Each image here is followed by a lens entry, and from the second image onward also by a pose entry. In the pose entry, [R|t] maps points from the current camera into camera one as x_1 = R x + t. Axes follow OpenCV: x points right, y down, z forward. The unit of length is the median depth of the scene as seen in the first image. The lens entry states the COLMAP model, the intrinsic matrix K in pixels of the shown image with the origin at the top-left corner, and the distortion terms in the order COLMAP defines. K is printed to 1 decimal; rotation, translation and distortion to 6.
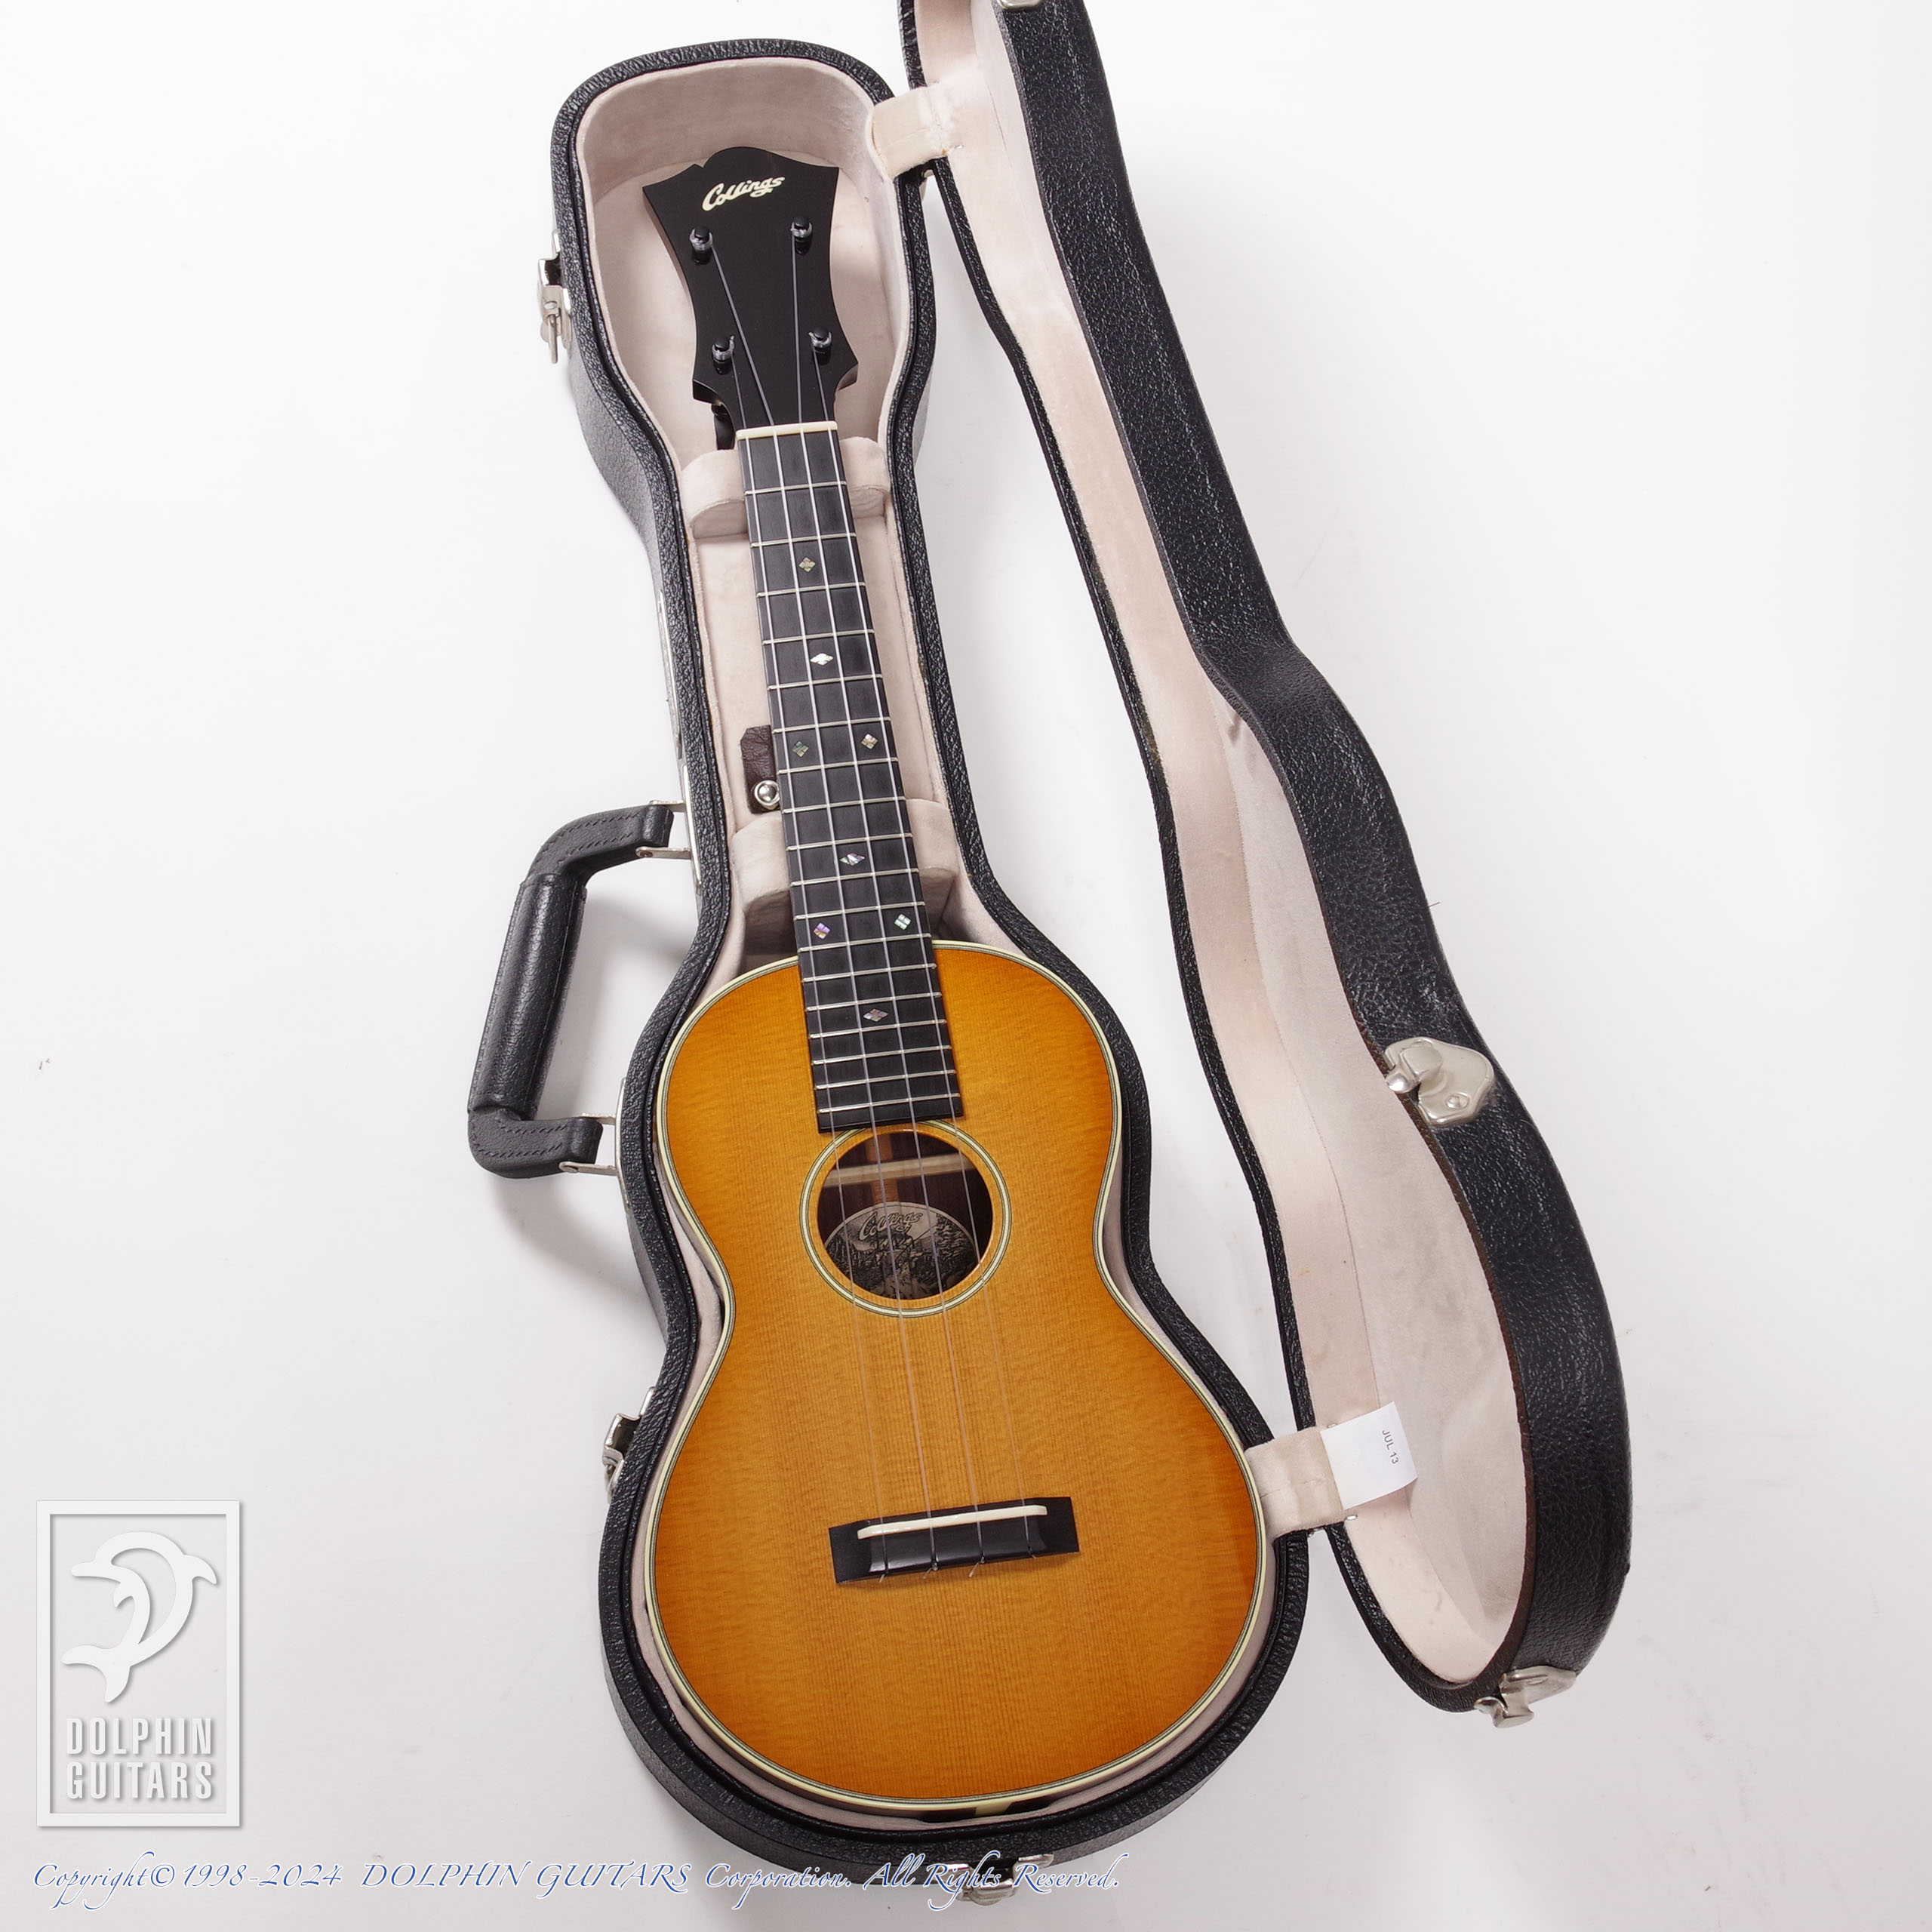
lens RADIAL K [[3346.5, 0, 867.8], [0, 3346.5, 970.4], [0, 0, 1]] dist [-0.032431, 0.081719]
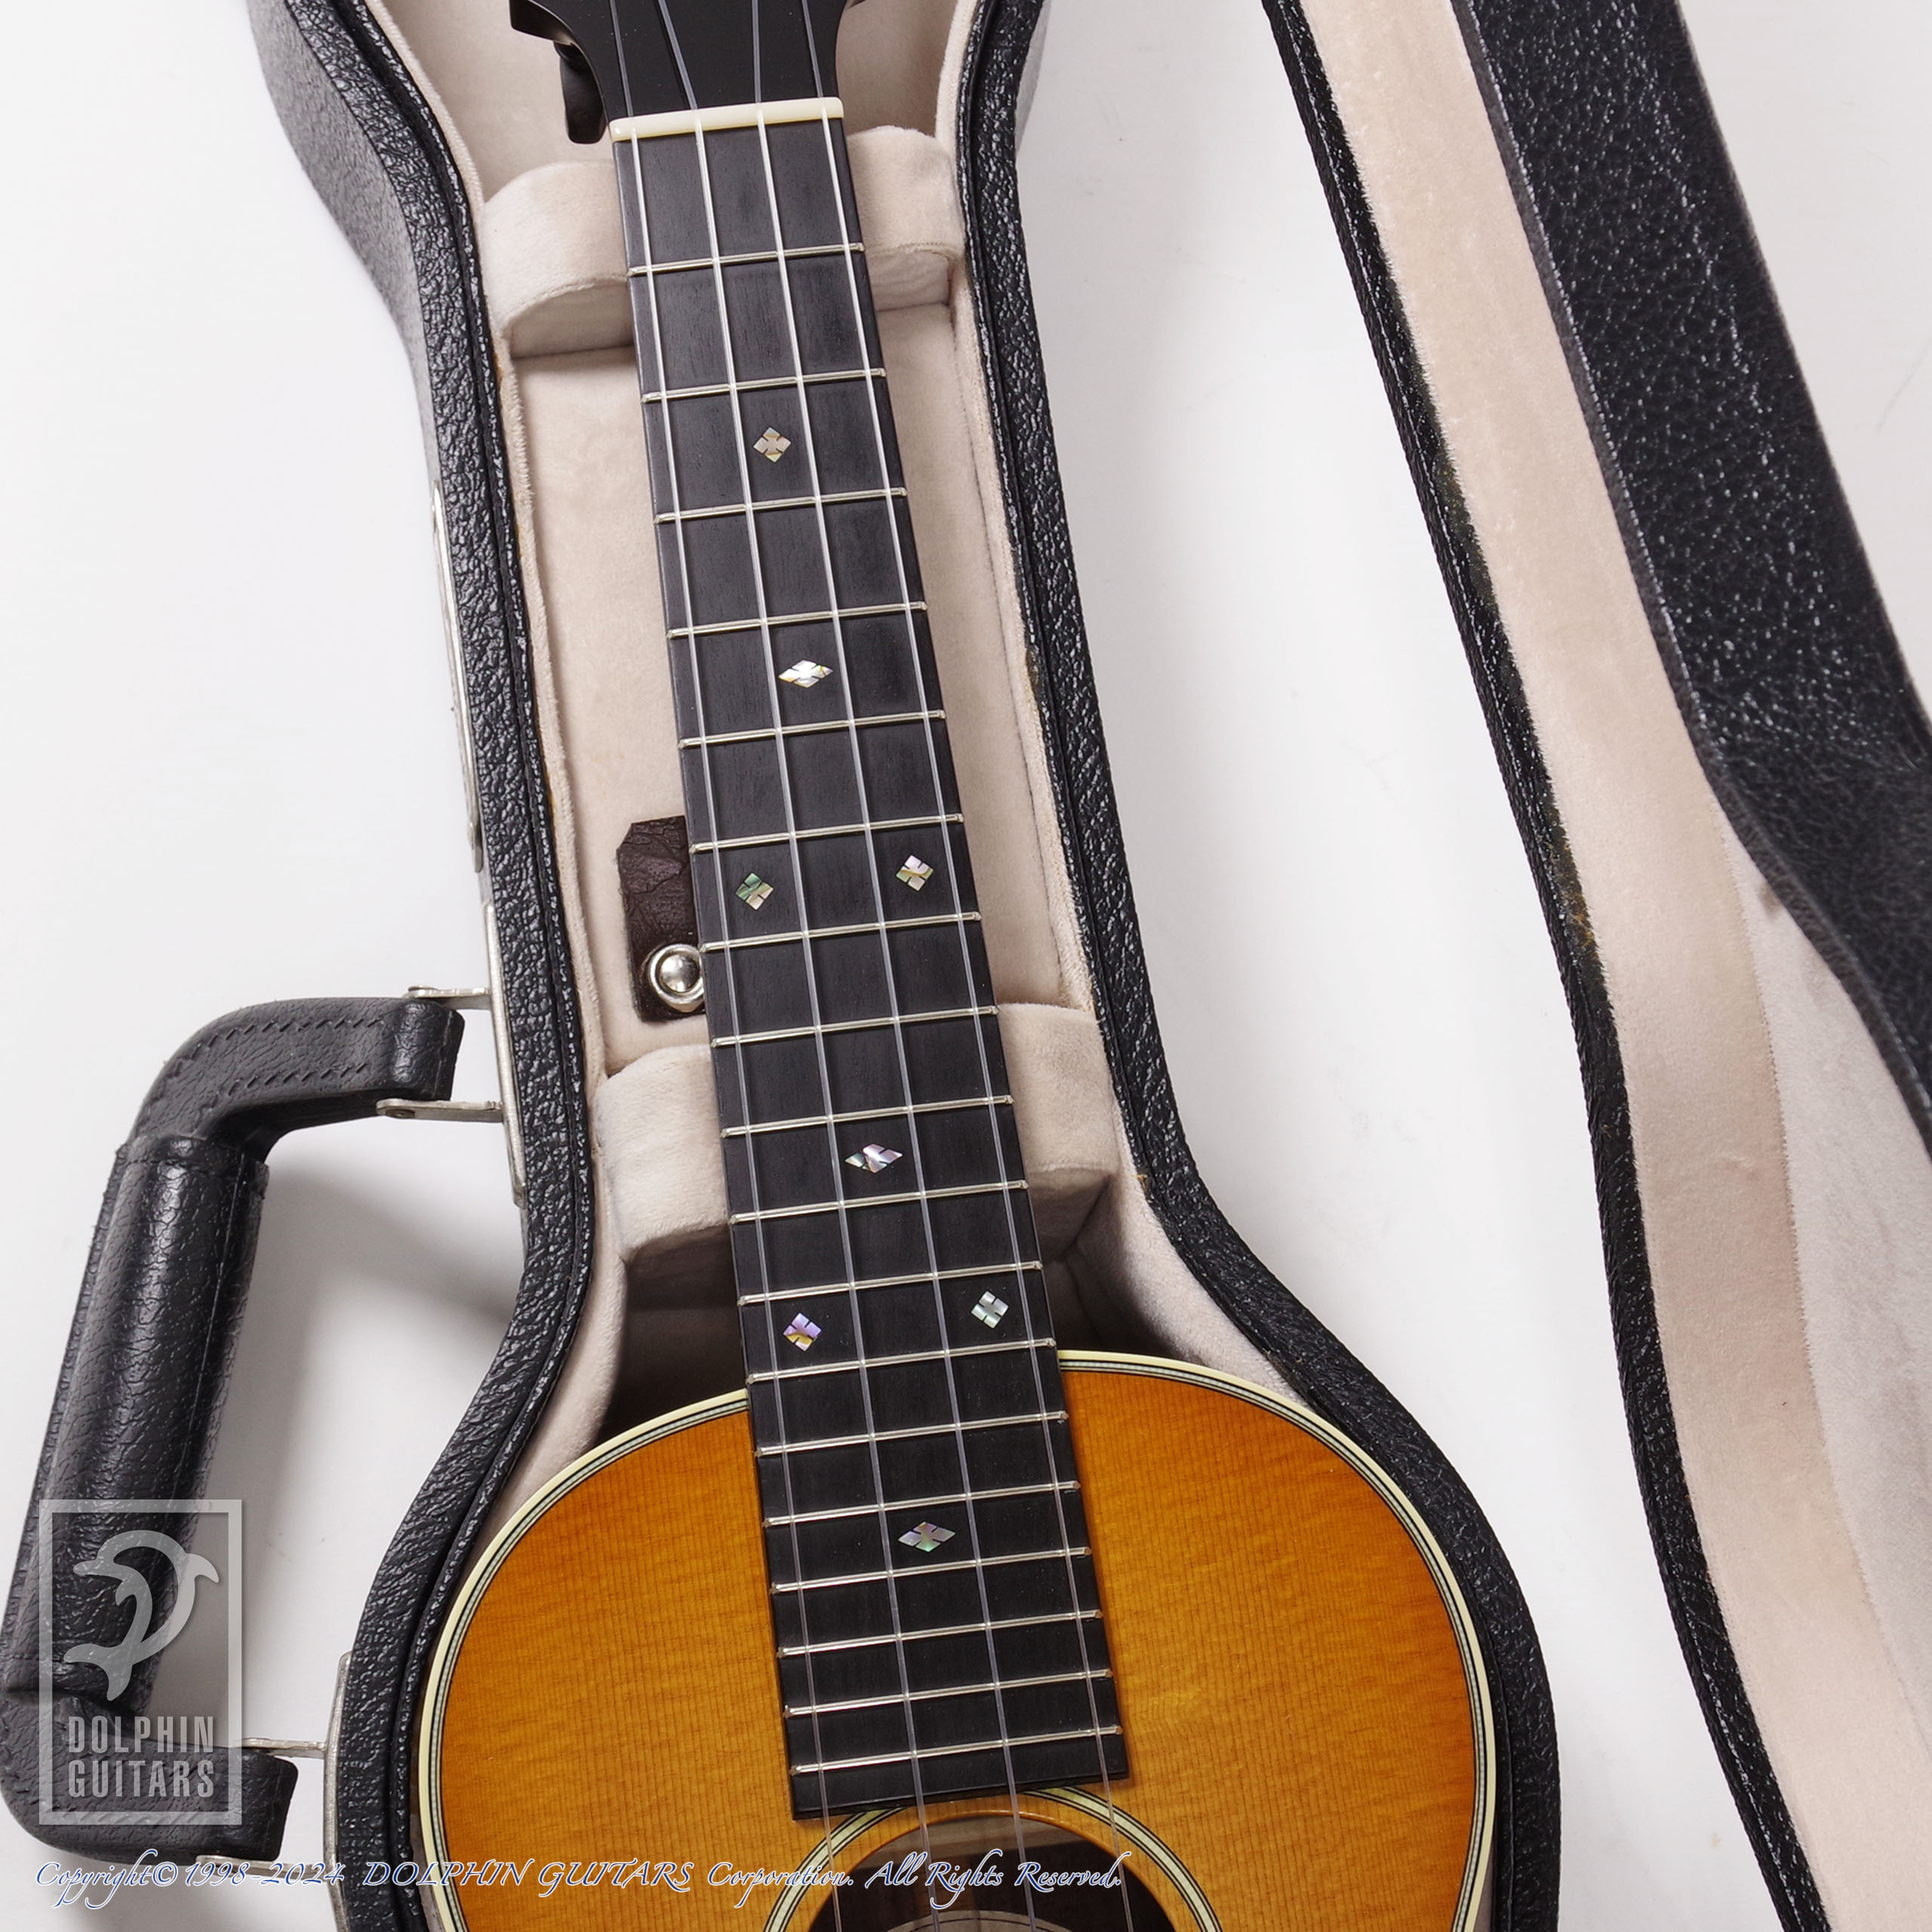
lens RADIAL K [[5817.4, 0, 835.5], [0, 5817.4, 968.6], [0, 0, 1]] dist [0.034486, 0.251423]
pose [[0.999959, 0.005615, -0.007043, -0.004507], [-0.005070, 0.997164, 0.075088, -0.115790], [0.007444, -0.075049, 0.997152, 0.257268]]
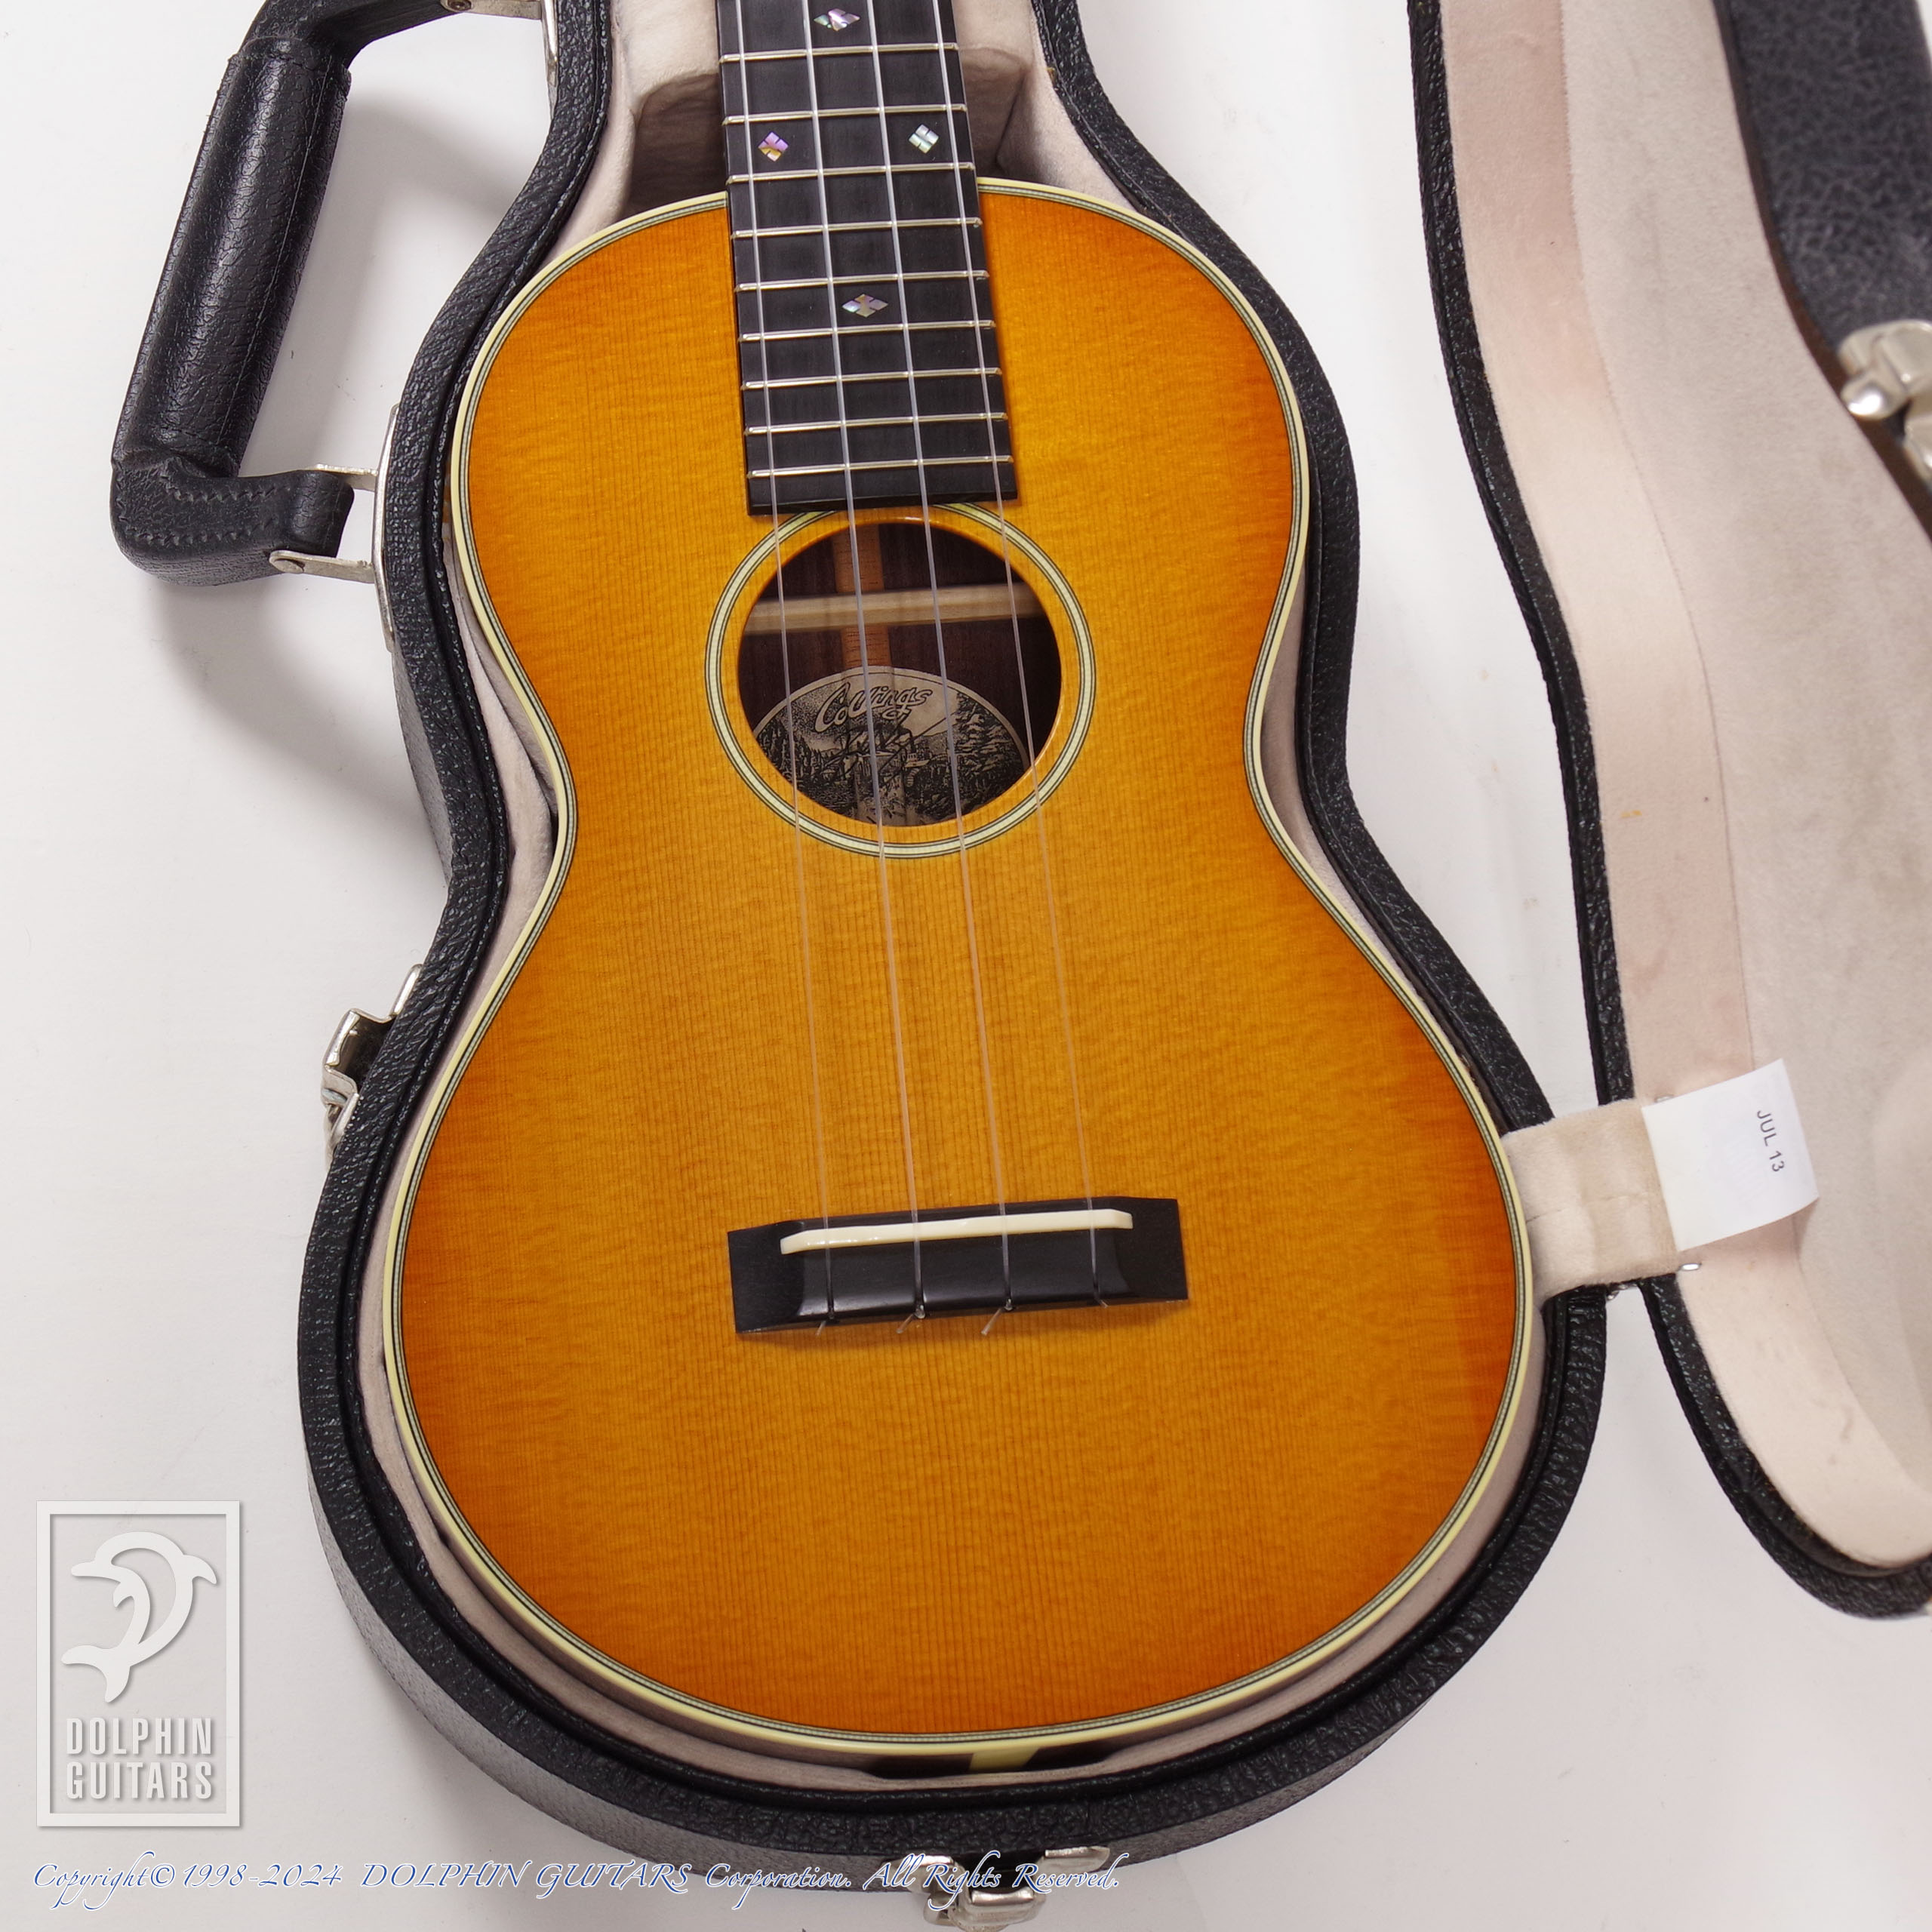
lens RADIAL K [[4927.7, 0, 905.2], [0, 4927.7, 966.6], [0, 0, 1]] dist [0.030717, -0.145211]
pose [[0.998637, 0.051440, 0.008872, 0.007291], [-0.051969, 0.995713, 0.076513, 0.058358], [-0.004898, -0.076870, 0.997029, 0.197765]]
